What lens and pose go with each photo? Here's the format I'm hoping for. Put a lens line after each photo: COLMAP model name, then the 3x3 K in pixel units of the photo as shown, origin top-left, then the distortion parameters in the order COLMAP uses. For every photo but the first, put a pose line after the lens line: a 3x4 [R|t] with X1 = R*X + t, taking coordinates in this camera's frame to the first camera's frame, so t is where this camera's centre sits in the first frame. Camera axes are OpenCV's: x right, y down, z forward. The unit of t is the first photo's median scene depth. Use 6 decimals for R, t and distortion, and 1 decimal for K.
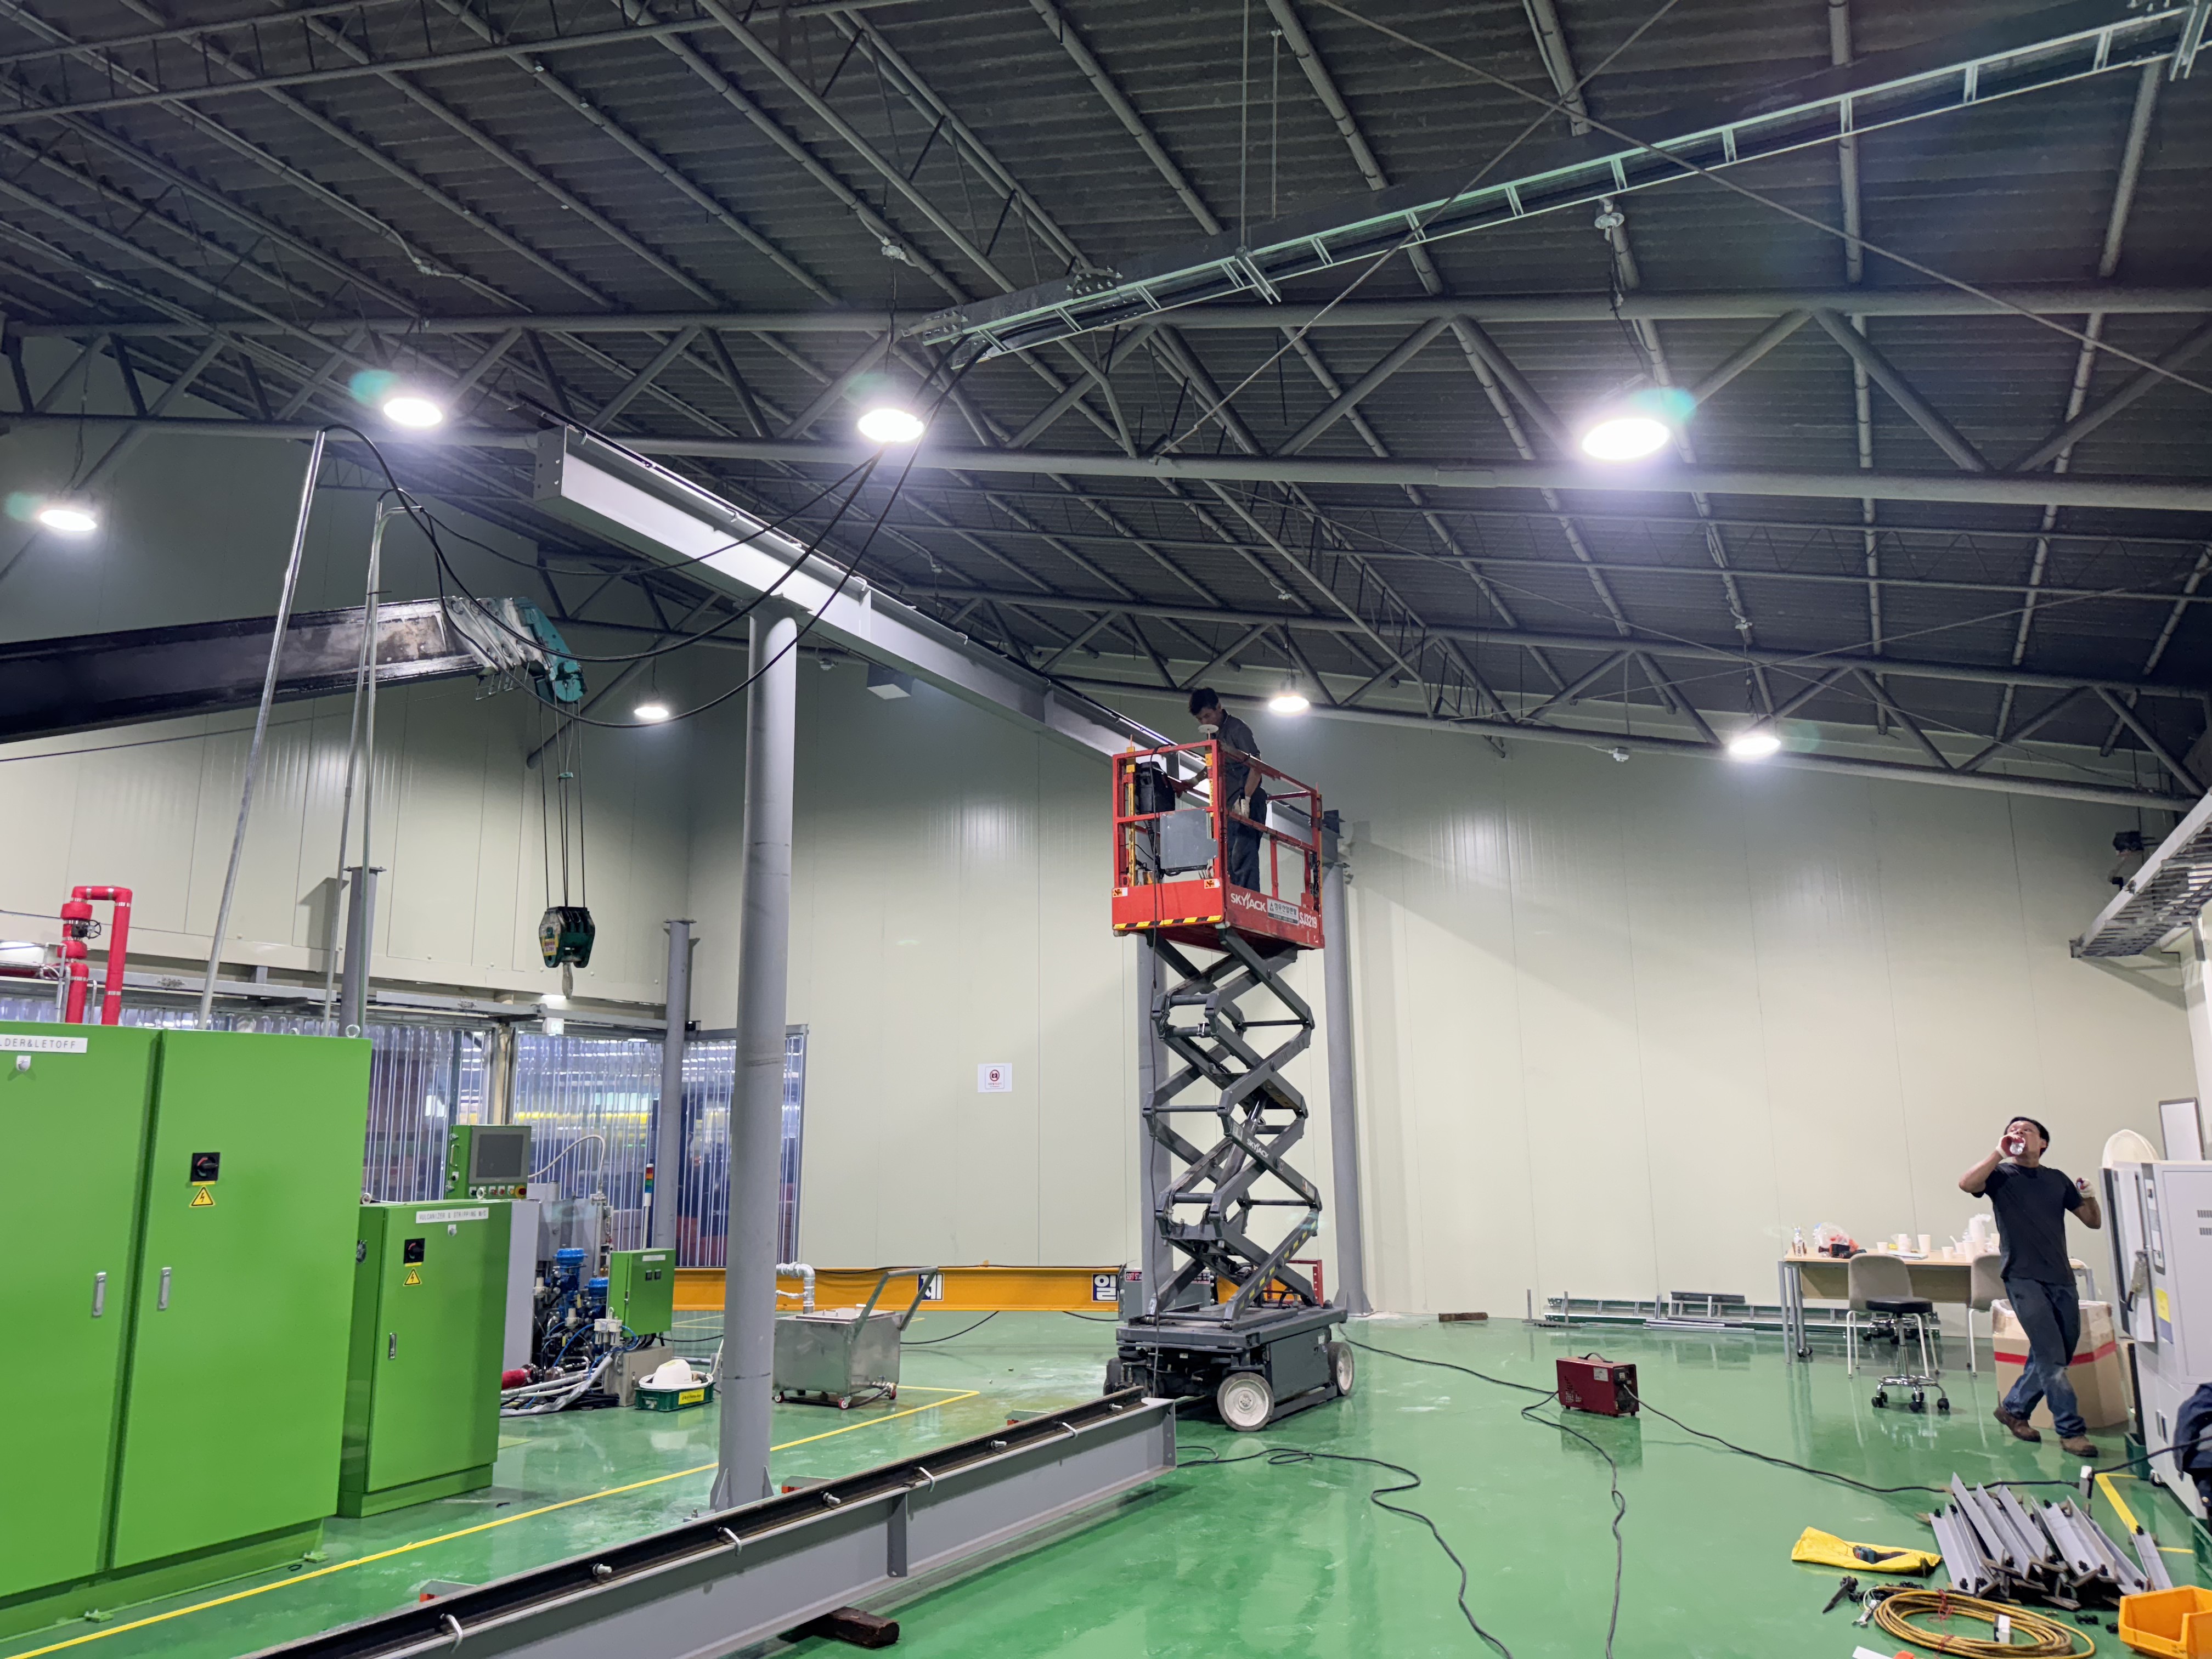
lens RADIAL K [[1585.4, 0, 1111.6], [0, 1585.4, 823.8], [0, 0, 1]] dist [0.046793, -0.050029]
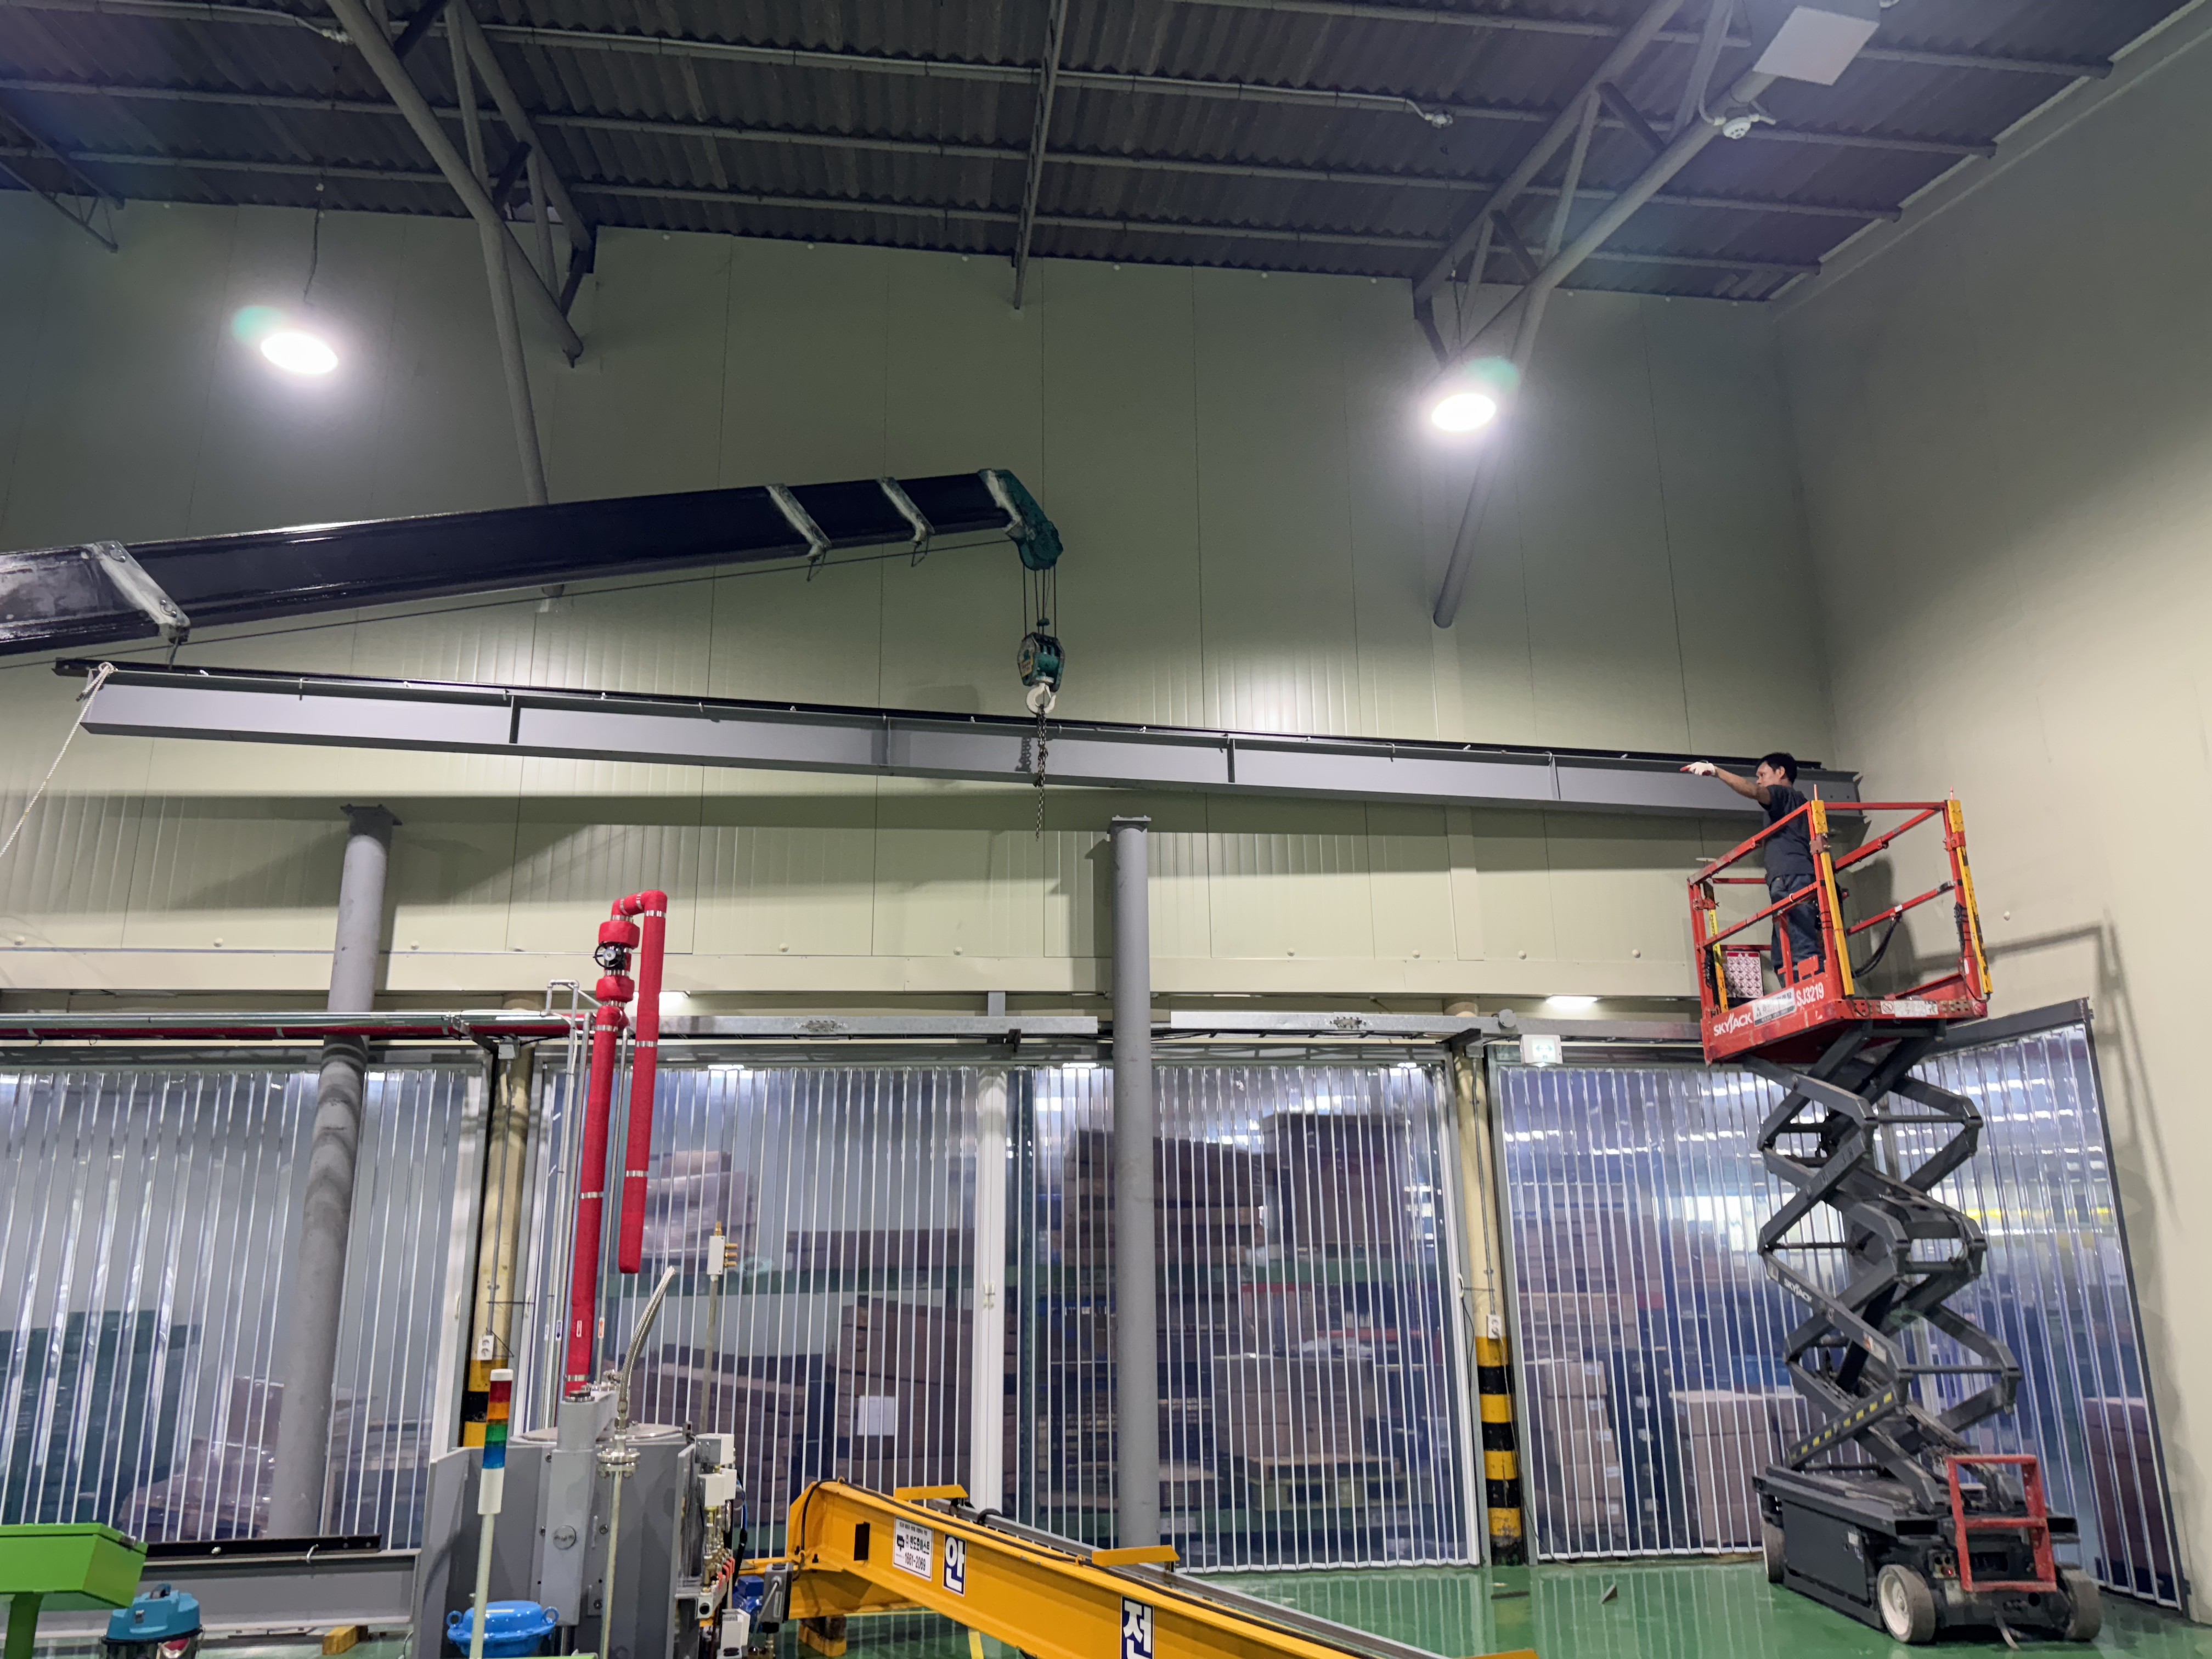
lens RADIAL K [[1585.4, 0, 1115.5], [0, 1585.4, 836.8], [0, 0, 1]] dist [0.046793, -0.050029]
pose [[0.548889, -0.214675, -0.807859, 0.042335], [0.170771, 0.974874, -0.143028, 0.149742], [0.818266, -0.059452, 0.571758, 0.781701]]
